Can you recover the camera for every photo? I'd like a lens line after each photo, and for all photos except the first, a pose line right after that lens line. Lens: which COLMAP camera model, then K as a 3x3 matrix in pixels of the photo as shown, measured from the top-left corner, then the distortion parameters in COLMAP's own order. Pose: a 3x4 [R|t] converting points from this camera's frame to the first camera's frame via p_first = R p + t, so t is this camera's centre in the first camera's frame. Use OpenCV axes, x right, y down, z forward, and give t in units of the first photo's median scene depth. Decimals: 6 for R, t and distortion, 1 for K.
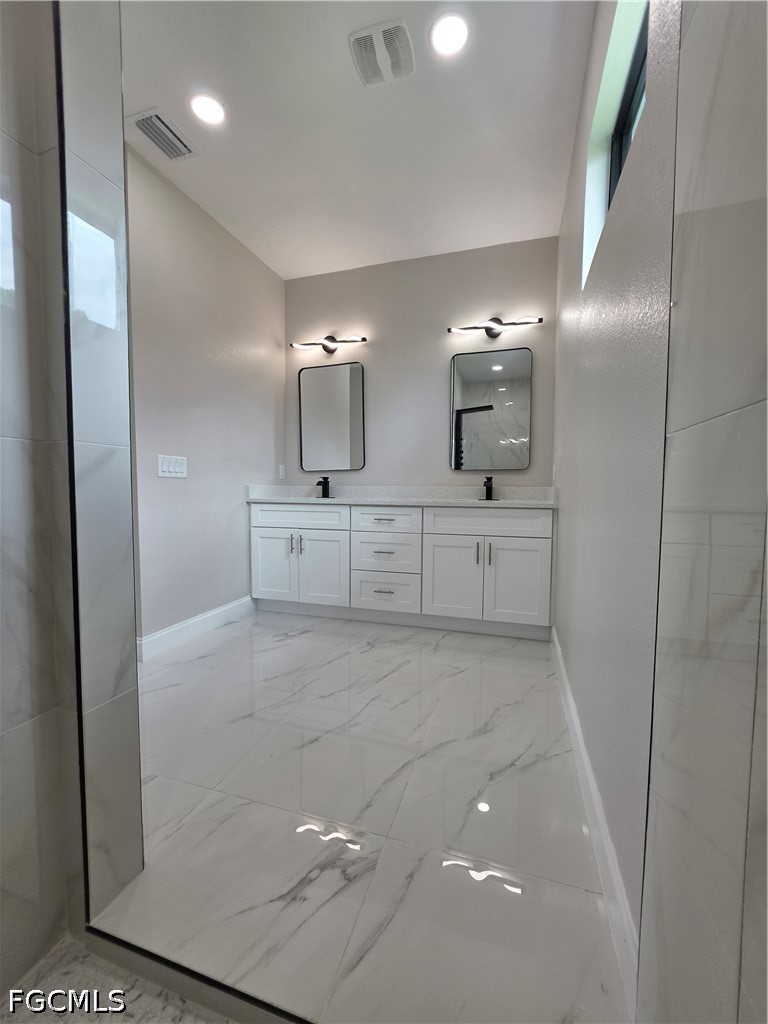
lens RADIAL K [[413.5, 0, 386.7], [0, 413.5, 515.2], [0, 0, 1]] dist [-0.000864, -0.000036]
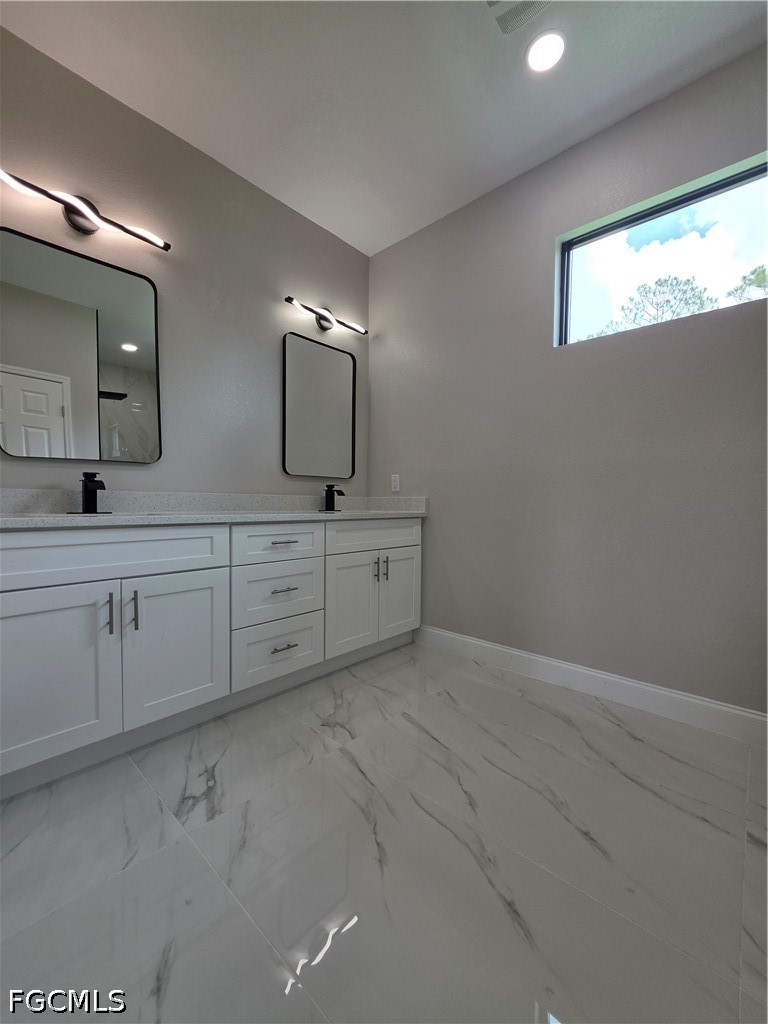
lens RADIAL K [[413.8, 0, 386.0], [0, 413.8, 515.9], [0, 0, 1]] dist [-0.001360, 0.000317]
pose [[0.421020, -0.029876, 0.906559, -0.529539], [0.050404, 0.998684, 0.009504, -0.029811], [-0.905650, 0.041693, 0.421972, 0.532958]]
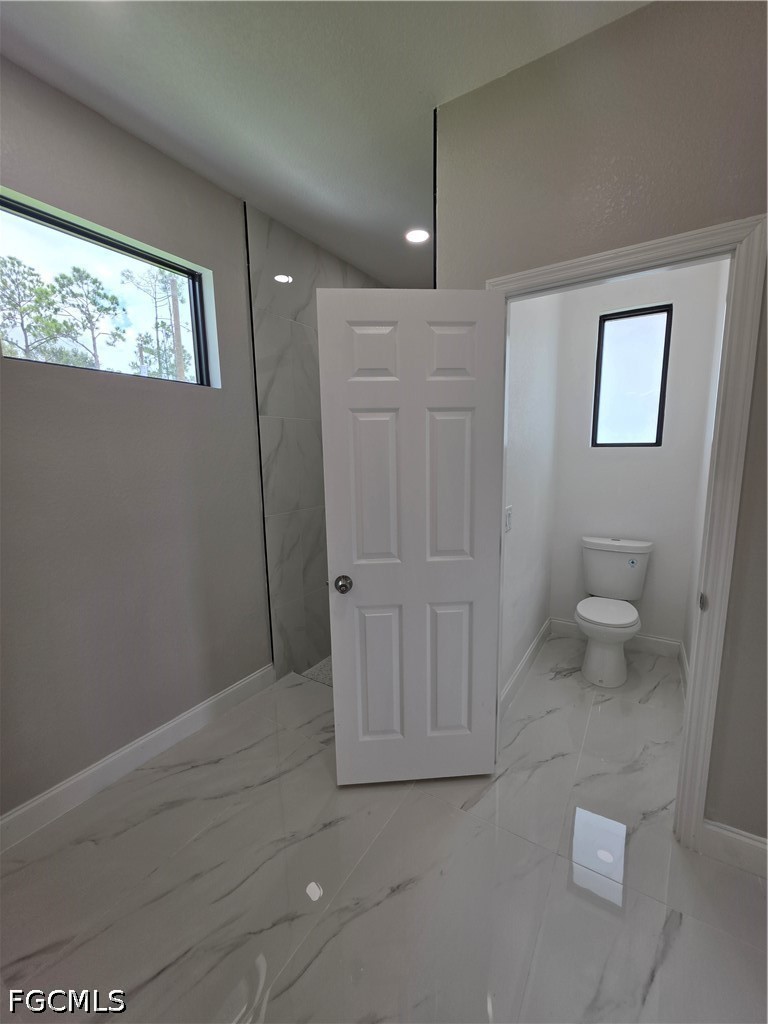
lens RADIAL K [[413.8, 0, 386.0], [0, 413.8, 515.9], [0, 0, 1]] dist [-0.001360, 0.000317]
pose [[-0.965904, -0.029867, 0.257170, -0.296032], [0.026860, 0.976402, 0.214283, -0.217565], [-0.257502, 0.213884, -0.942309, 0.941948]]
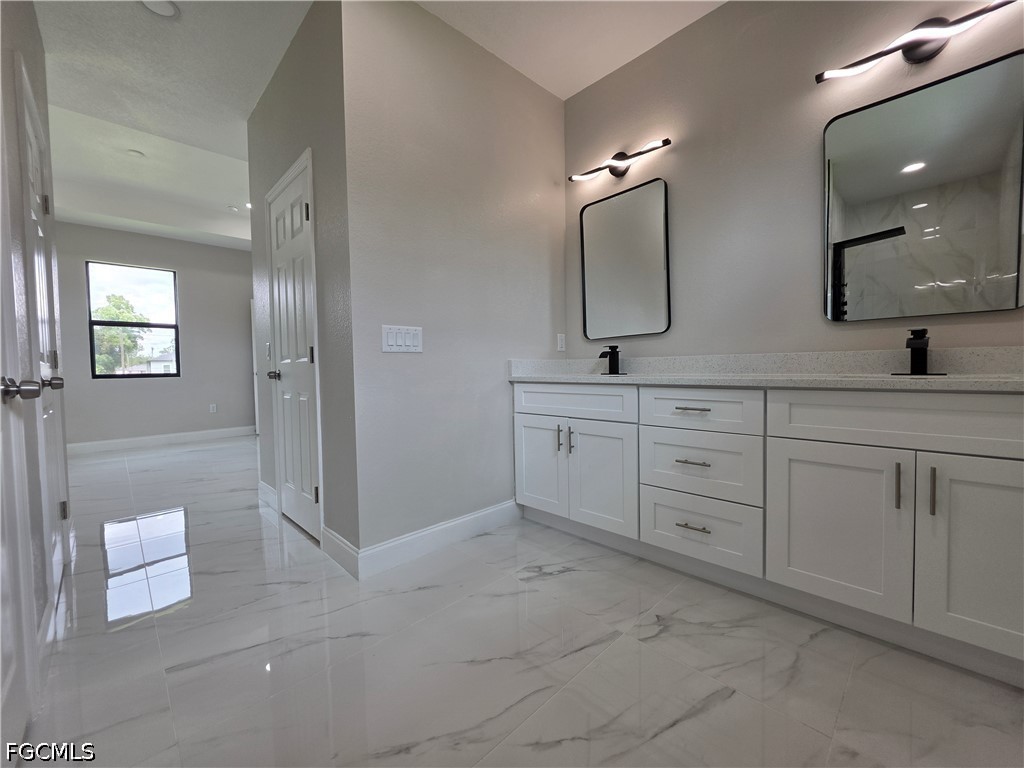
lens RADIAL K [[412.0, 0, 516.0], [0, 412.0, 381.6], [0, 0, 1]] dist [-0.000832, 0.000184]
pose [[0.882825, -0.004981, -0.469675, 0.047428], [-0.006351, 0.999726, -0.022538, -0.014168], [0.469658, 0.022880, 0.882552, 0.325420]]
